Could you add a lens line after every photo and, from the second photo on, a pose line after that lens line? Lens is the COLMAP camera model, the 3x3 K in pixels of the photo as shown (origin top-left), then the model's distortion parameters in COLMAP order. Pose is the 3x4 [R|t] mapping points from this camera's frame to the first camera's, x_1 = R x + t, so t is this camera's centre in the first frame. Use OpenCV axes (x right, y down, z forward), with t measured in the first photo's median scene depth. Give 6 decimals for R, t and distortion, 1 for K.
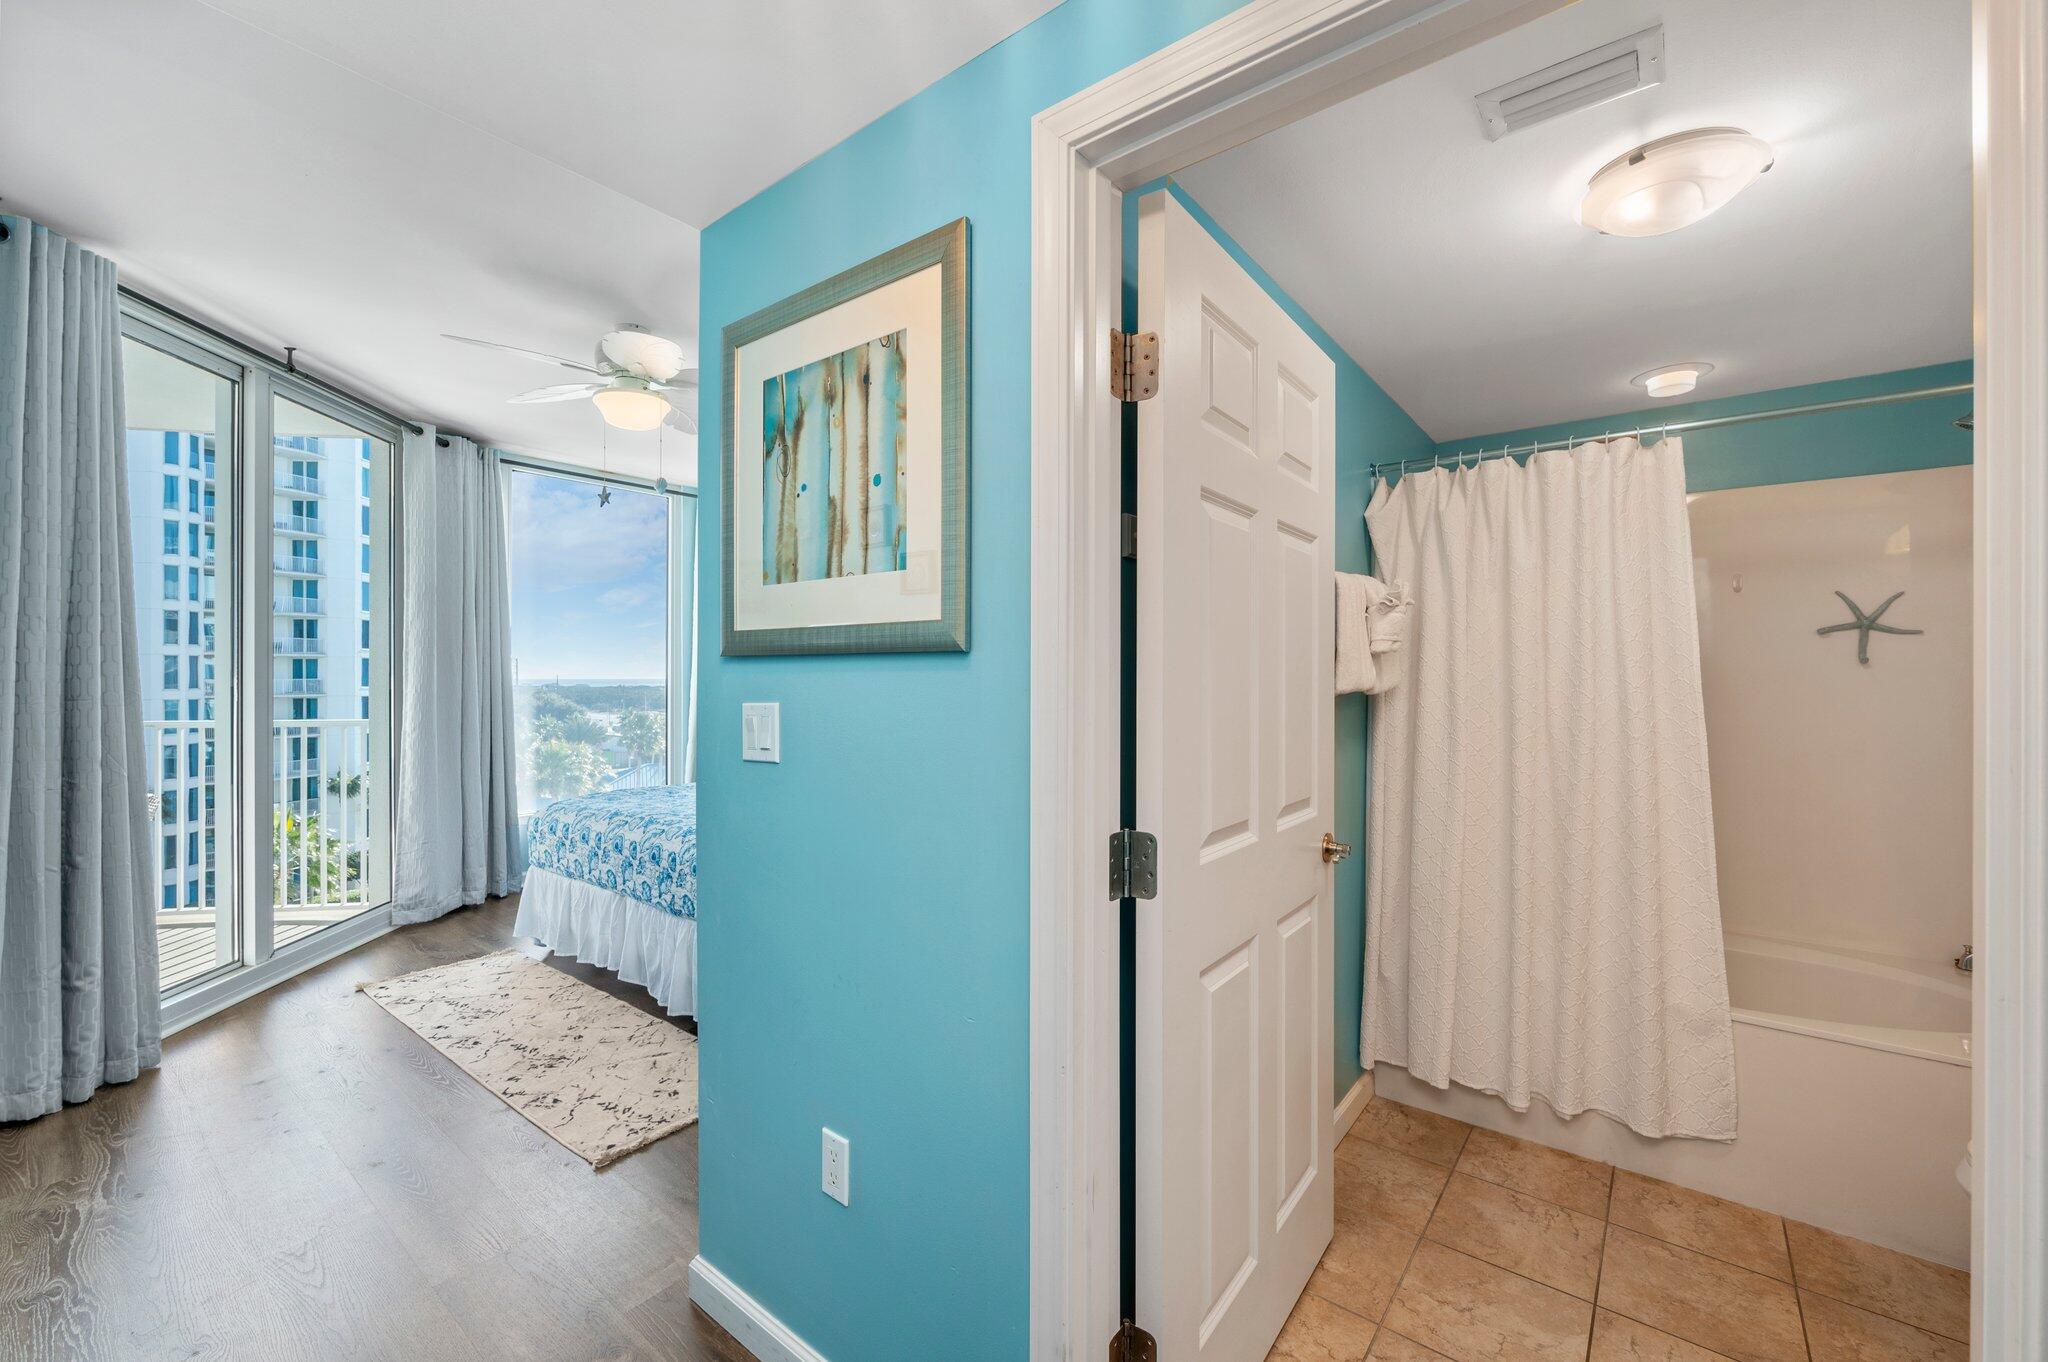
lens RADIAL K [[824.5, 0, 1030.4], [0, 824.5, 667.4], [0, 0, 1]] dist [-0.007297, 0.000263]
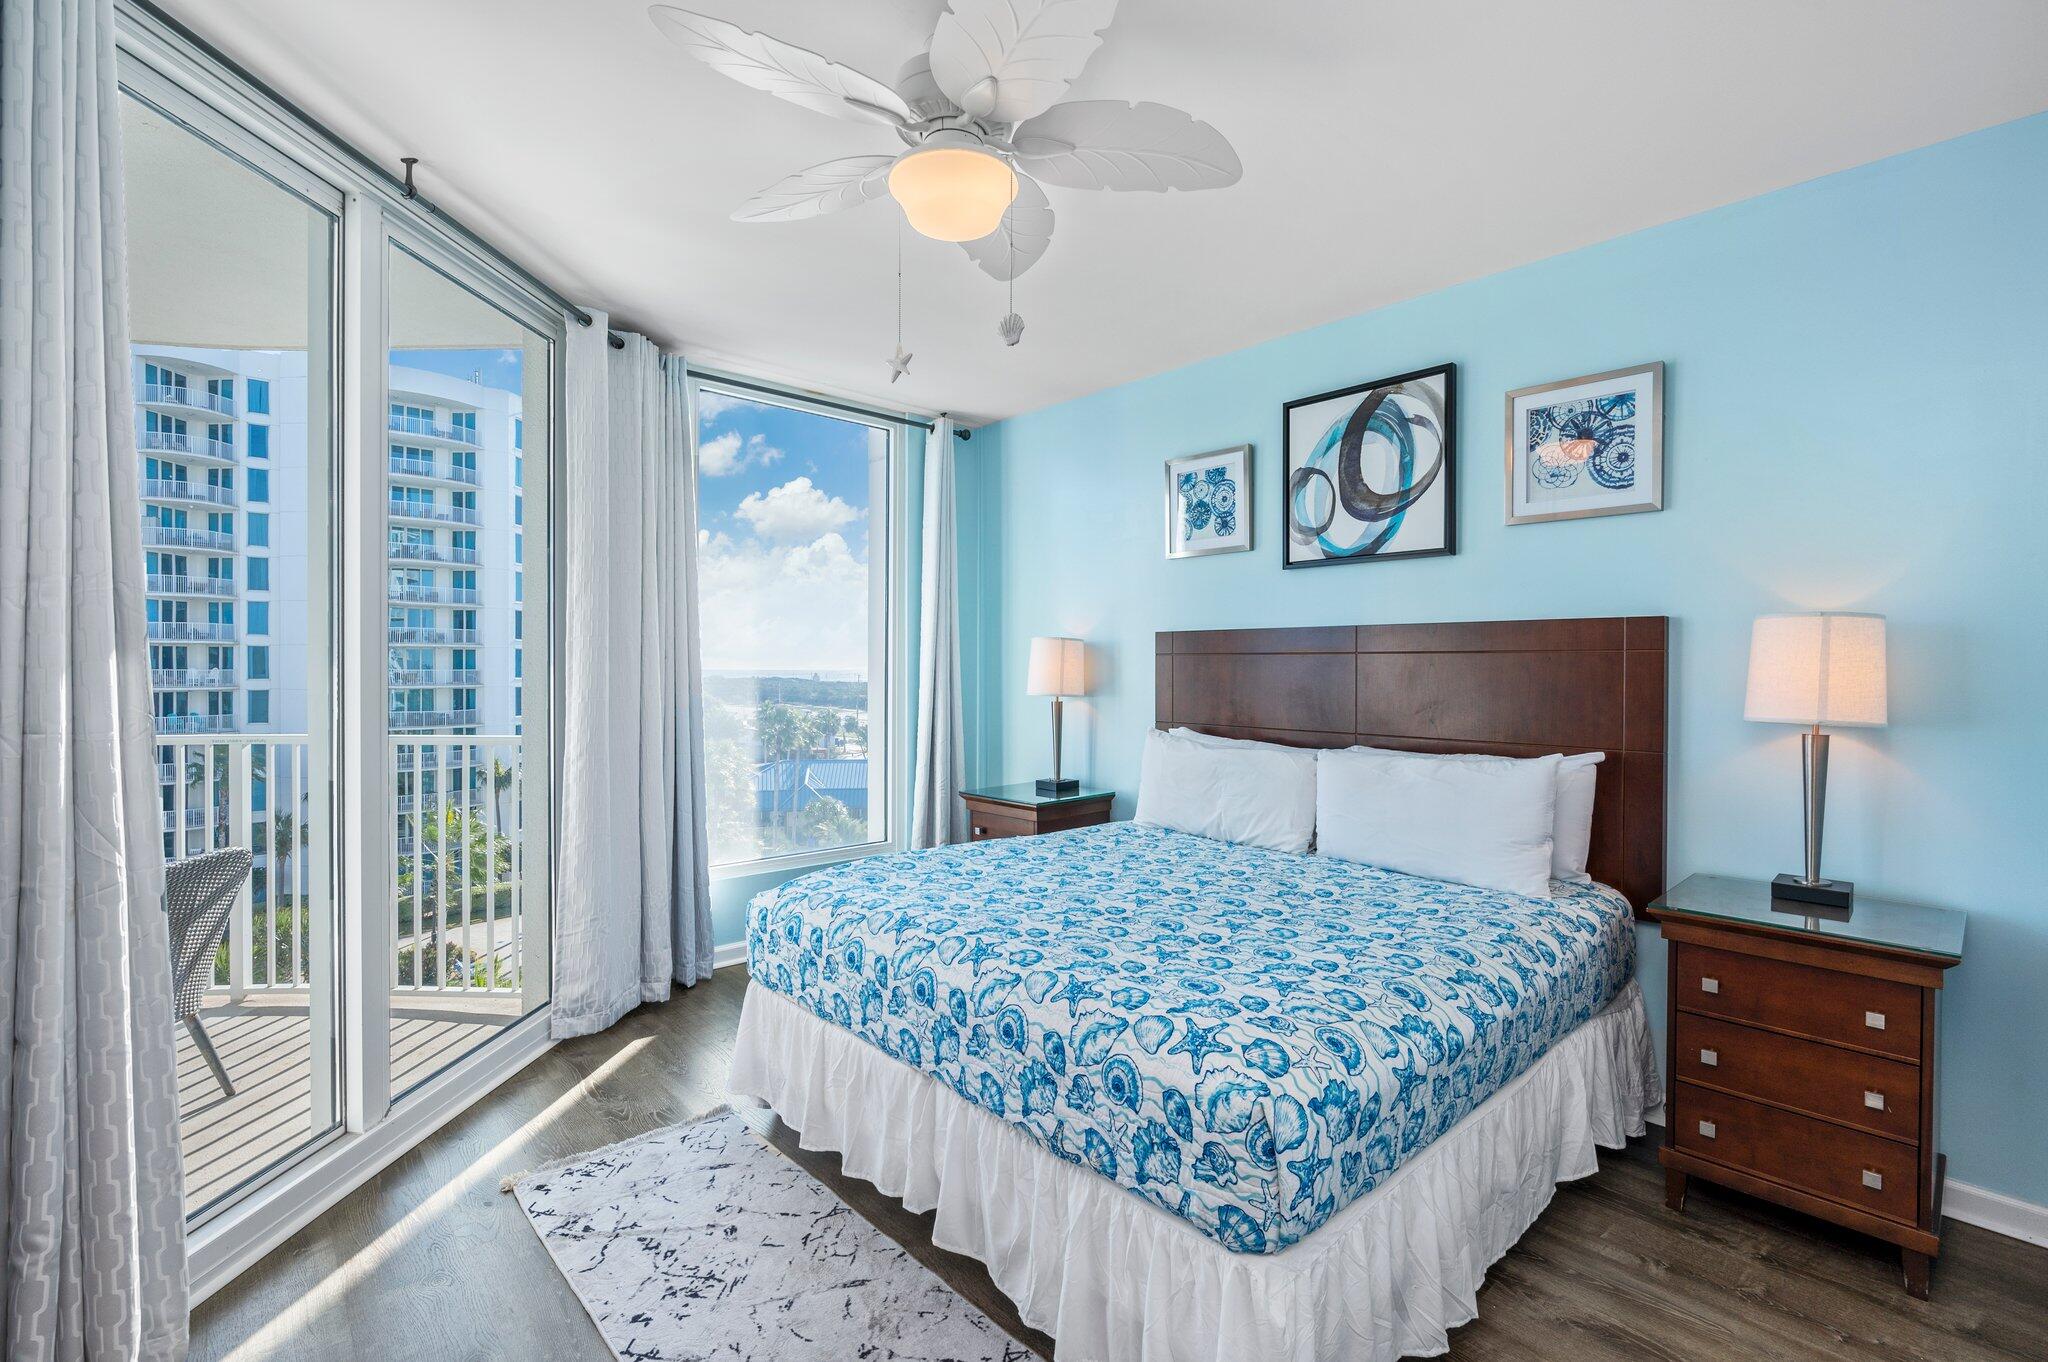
lens RADIAL K [[911.2, 0, 1023.9], [0, 911.2, 659.1], [0, 0, 1]] dist [-0.003342, -0.000457]
pose [[0.984934, 0.000956, -0.172928, -0.254704], [-0.000784, 0.999999, 0.001063, -0.005463], [0.172929, -0.000911, 0.984934, 0.315398]]
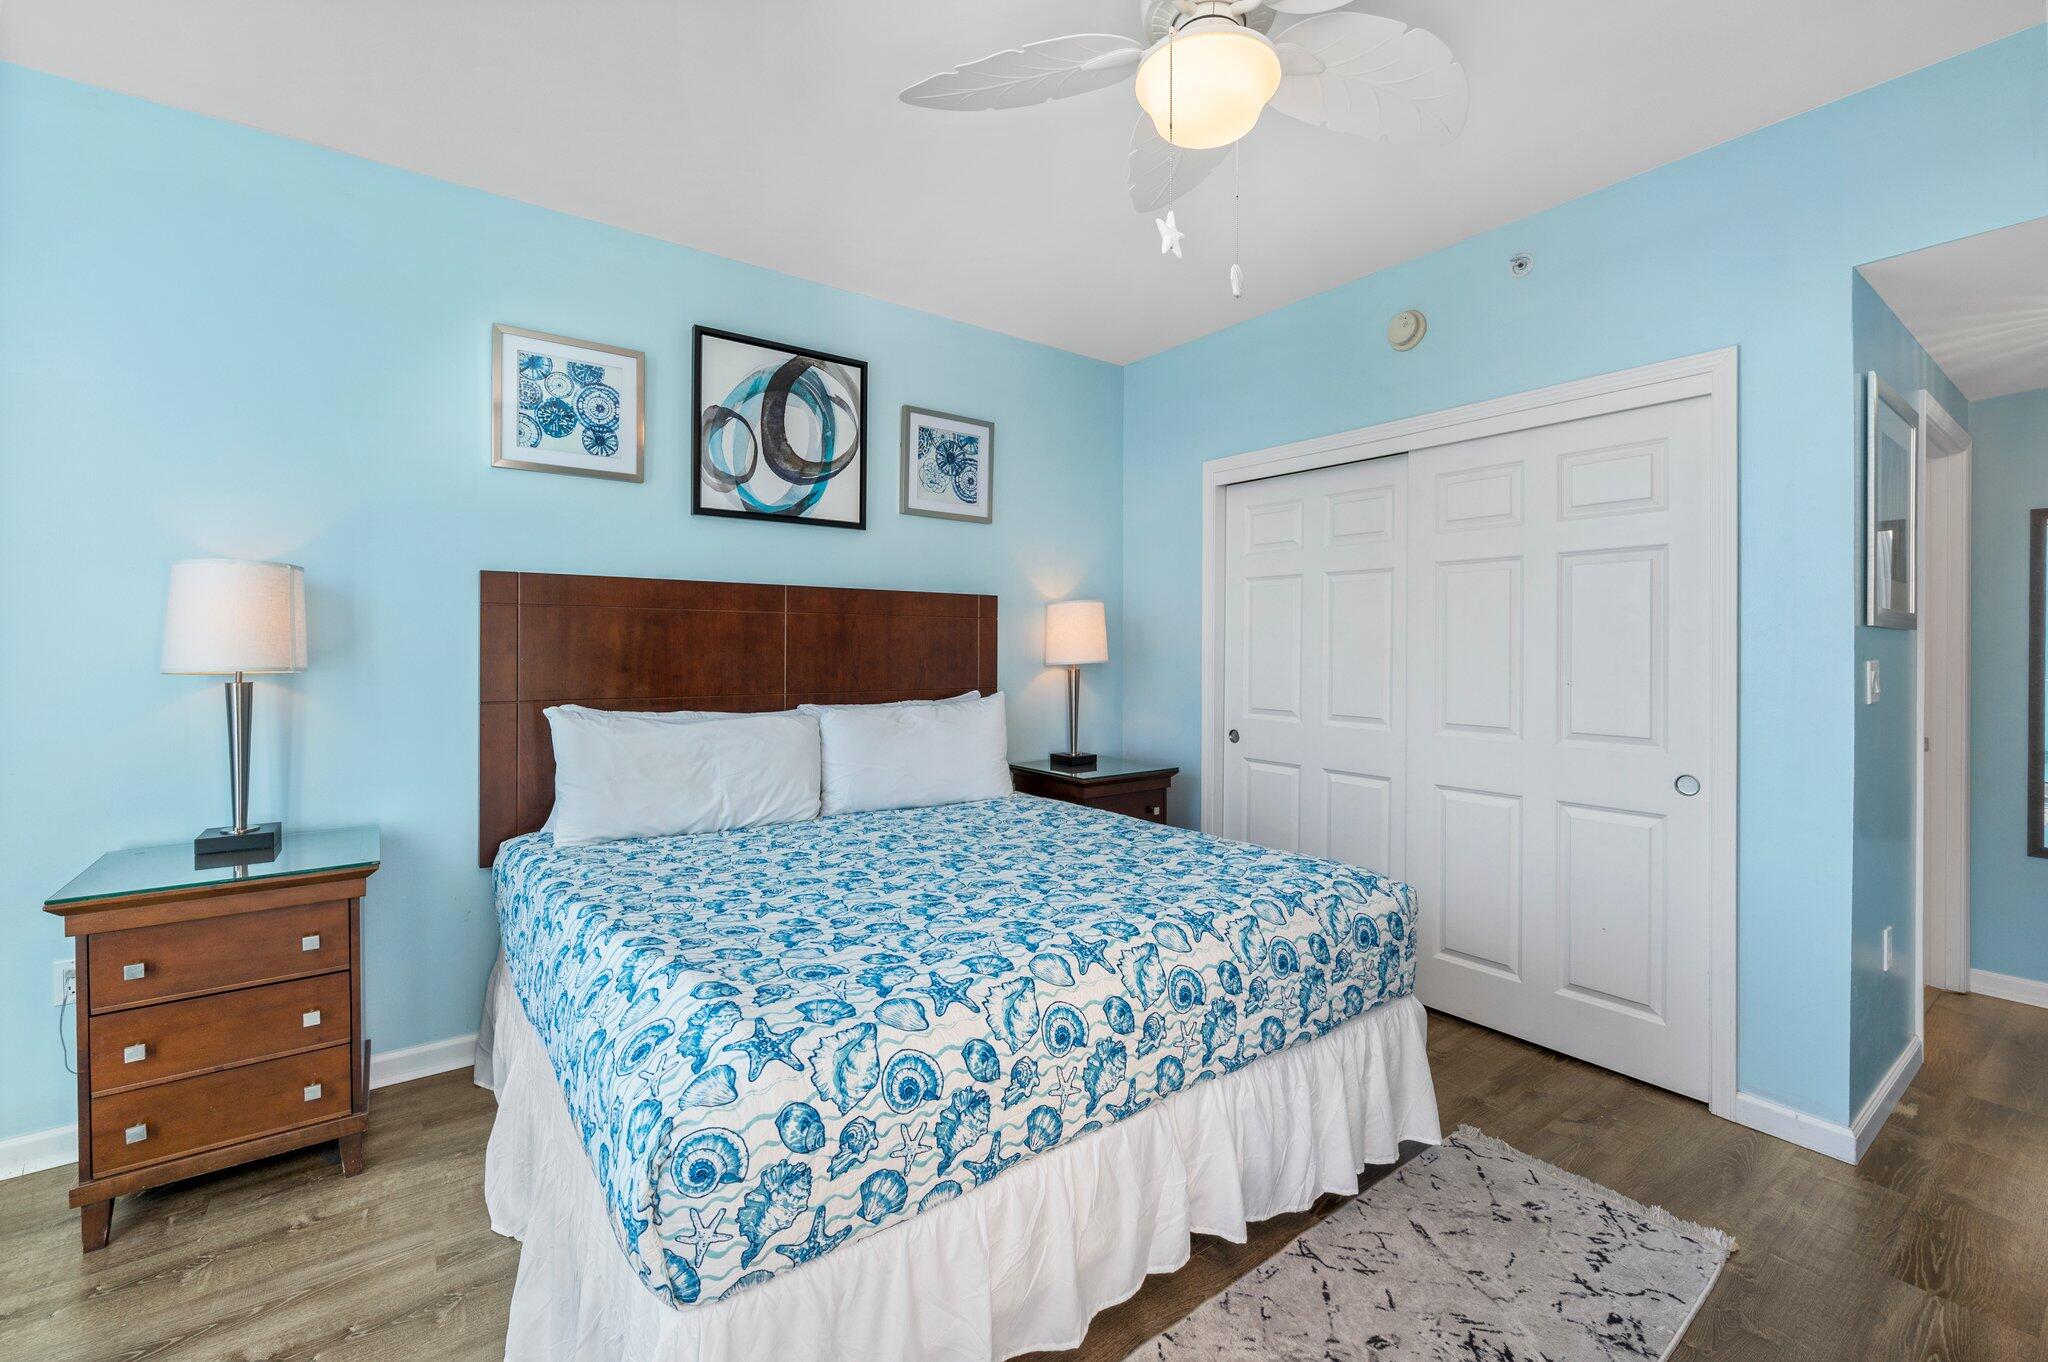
lens RADIAL K [[927.1, 0, 1028.2], [0, 927.1, 642.2], [0, 0, 1]] dist [0.000895, 0.000153]
pose [[0.236985, -0.008709, 0.971474, -0.661075], [-0.028576, 0.999465, 0.015930, -0.003427], [-0.971093, -0.031536, 0.236609, 0.609653]]
